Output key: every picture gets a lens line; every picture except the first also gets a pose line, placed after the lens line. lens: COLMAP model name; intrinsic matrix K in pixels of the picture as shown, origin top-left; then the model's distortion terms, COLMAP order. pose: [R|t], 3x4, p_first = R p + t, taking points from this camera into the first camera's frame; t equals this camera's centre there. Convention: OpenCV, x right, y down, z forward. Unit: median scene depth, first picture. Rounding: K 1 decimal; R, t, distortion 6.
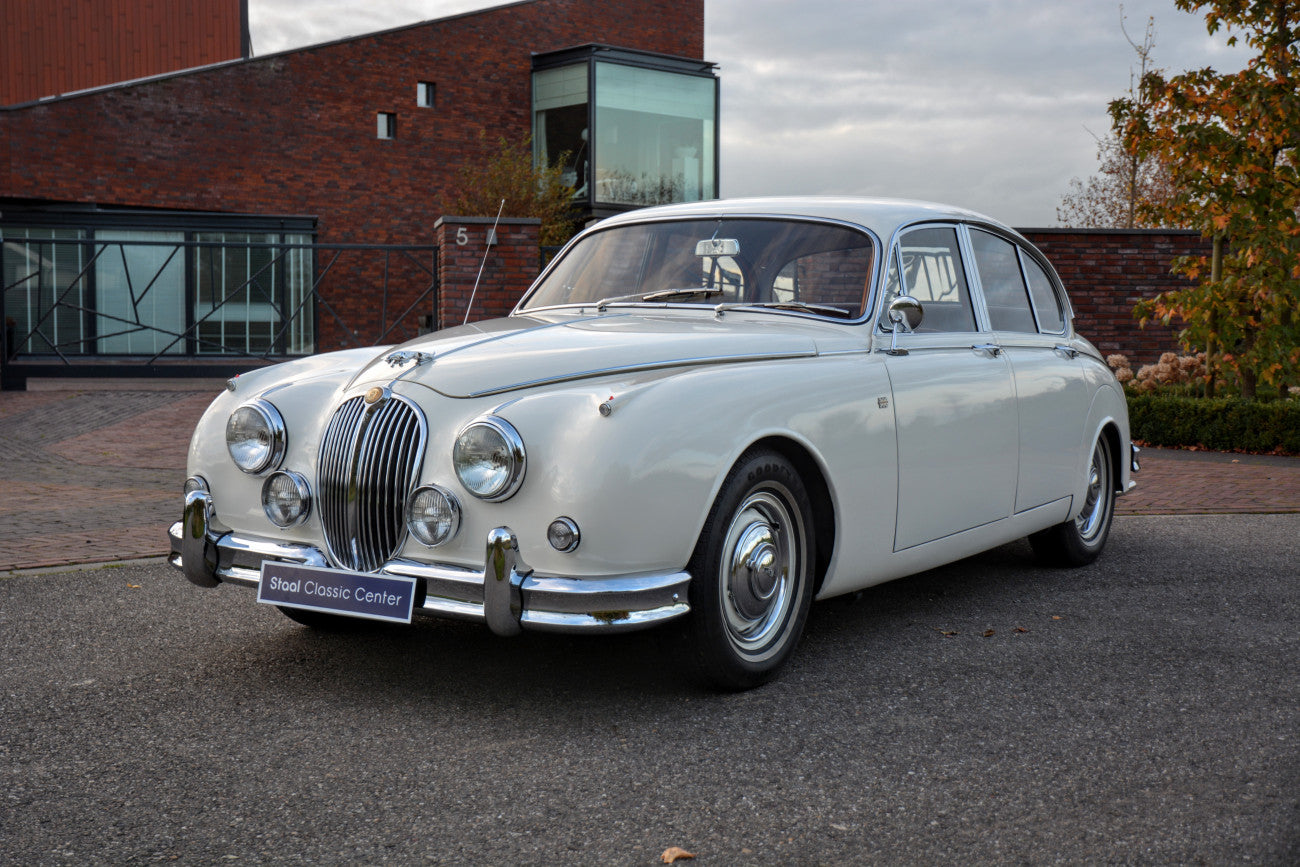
lens RADIAL K [[1616.4, 0, 635.9], [0, 1616.4, 435.4], [0, 0, 1]] dist [0.035424, 0.224479]
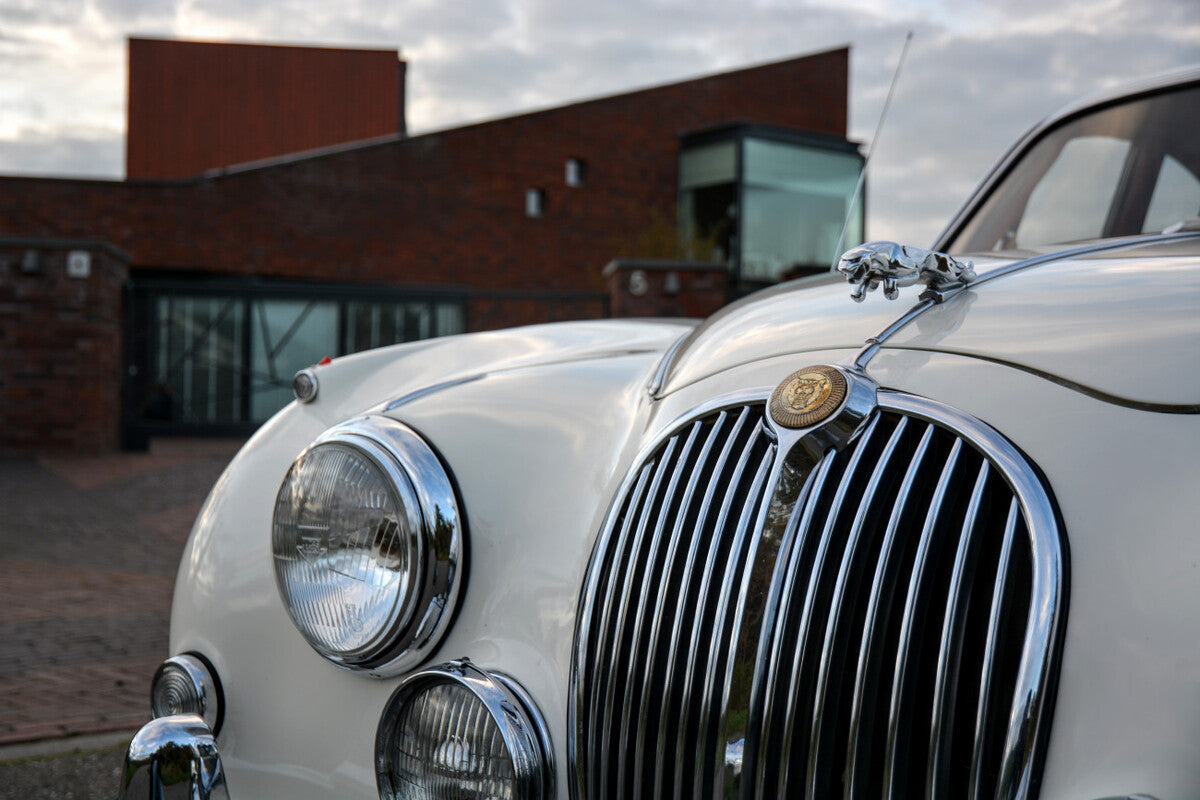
lens RADIAL K [[1492.1, 0, 587.0], [0, 1492.1, 401.7], [0, 0, 1]] dist [0.035424, 0.224479]
pose [[0.994015, 0.012811, -0.108486, -0.023214], [-0.020646, 0.997233, -0.071415, -0.000855], [0.107271, 0.073227, 0.991529, 0.103092]]
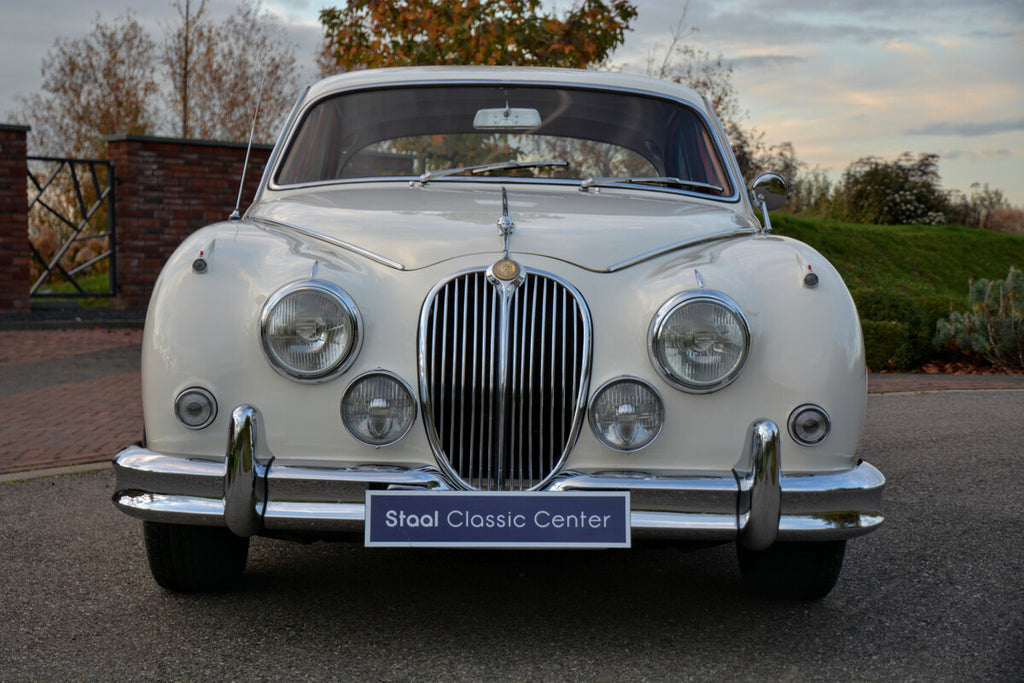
lens RADIAL K [[1698.4, 0, 512.0], [0, 1698.4, 341.5], [0, 0, 1]] dist [0.113764, 0.111252]
pose [[0.824857, -0.025269, 0.564776, -0.085720], [0.035759, 0.999332, -0.007514, 0.002257], [-0.564209, 0.026394, 0.825210, 0.042264]]
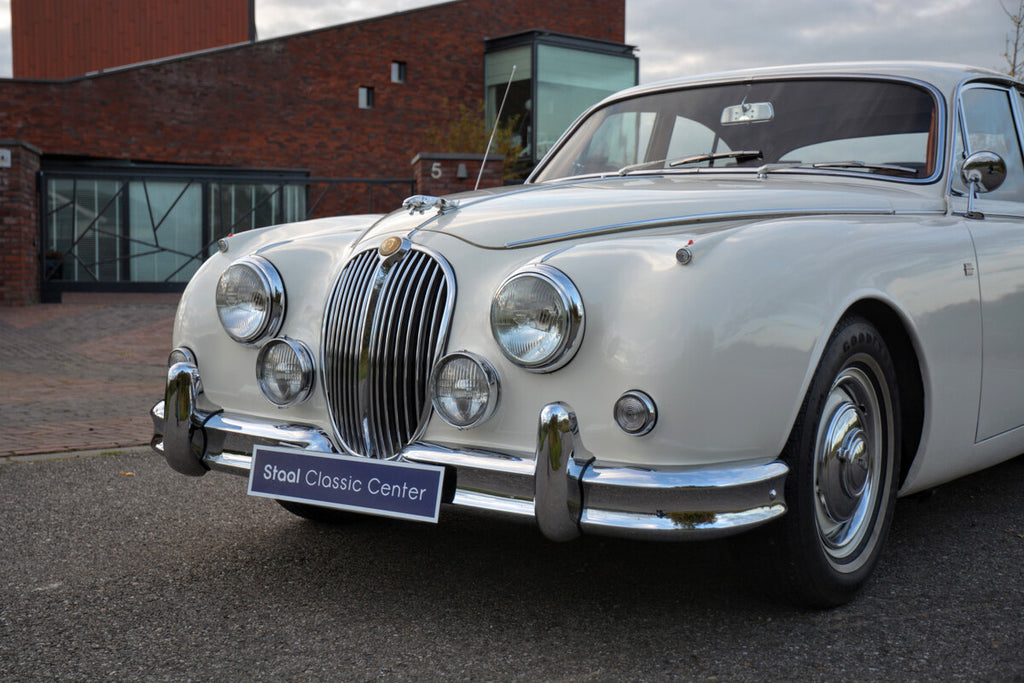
lens RADIAL K [[1282.5, 0, 501.2], [0, 1282.5, 341.3], [0, 0, 1]] dist [0.046913, 0.228265]
pose [[0.999011, 0.004166, -0.044274, -0.010272], [-0.004705, 0.999916, -0.012075, 0.004306], [0.044220, 0.012271, 0.998946, 0.046808]]
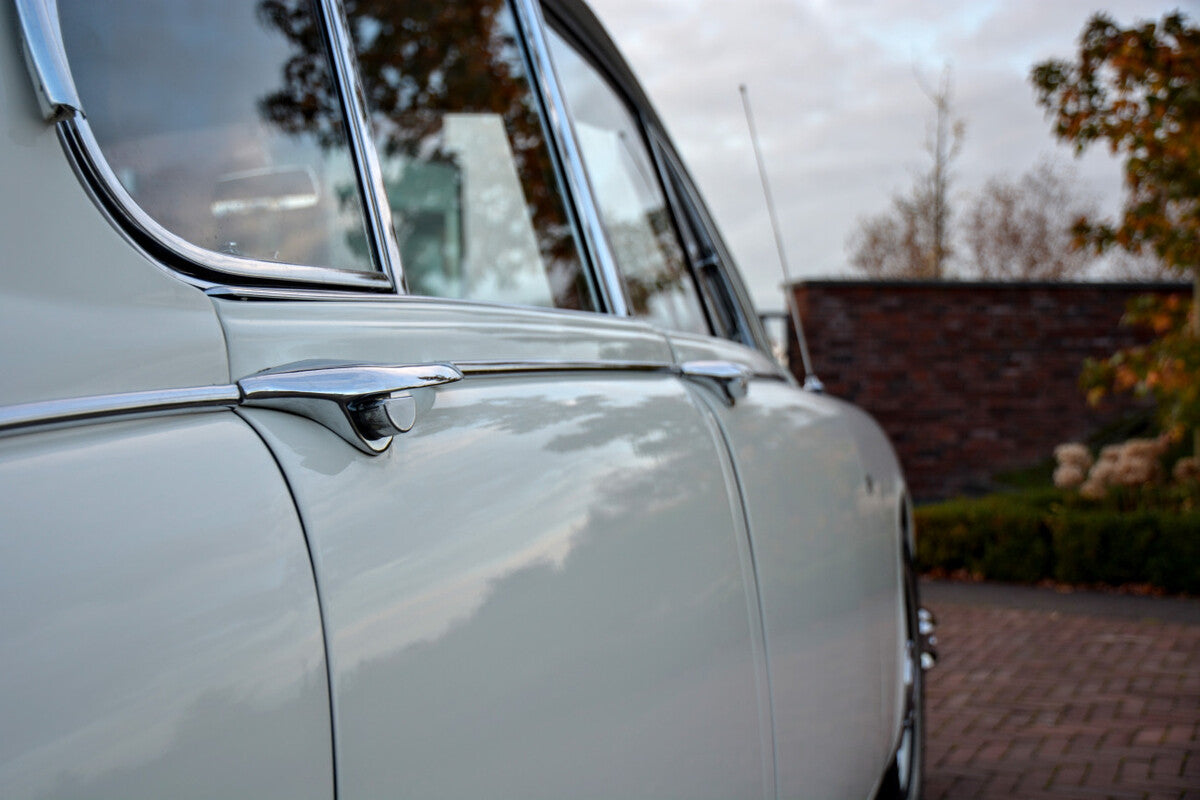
lens RADIAL K [[1492.1, 0, 587.0], [0, 1492.1, 401.7], [0, 0, 1]] dist [0.035424, 0.224479]
pose [[0.991718, -0.025259, 0.125927, 0.013149], [0.036084, 0.995775, -0.084437, -0.010173], [-0.123262, 0.088281, 0.988440, 0.185119]]
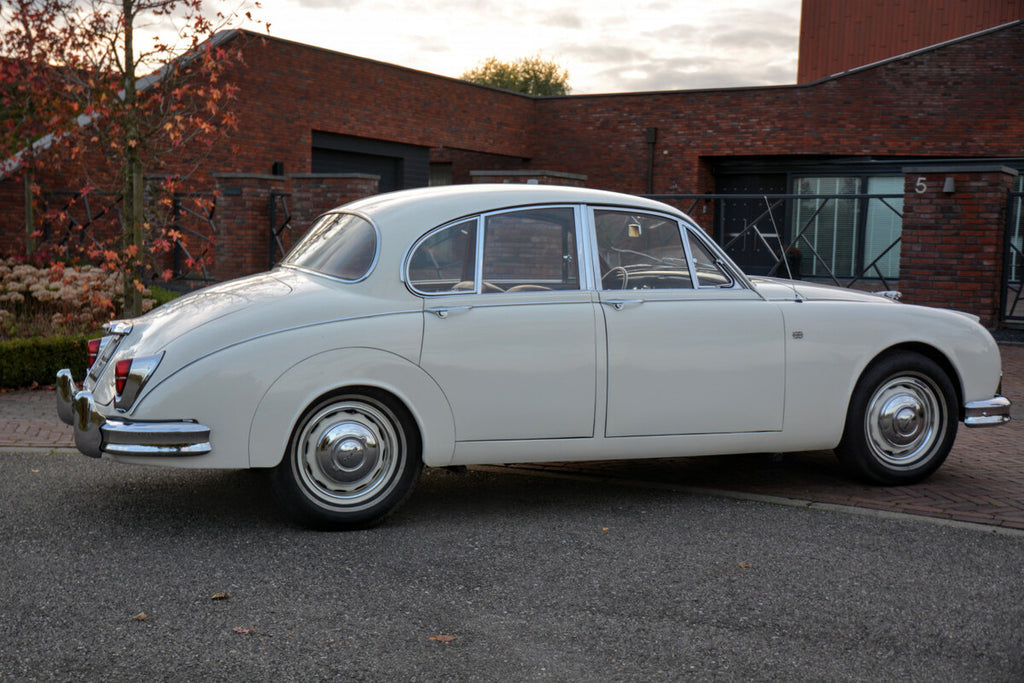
lens RADIAL K [[1286.2, 0, 512.0], [0, 1286.2, 341.5], [0, 0, 1]] dist [0.113240, 0.097176]
pose [[0.741358, 0.065442, -0.667911, 0.136480], [-0.061727, 0.997665, 0.029237, -0.013750], [0.668265, 0.019553, 0.743666, 0.086559]]
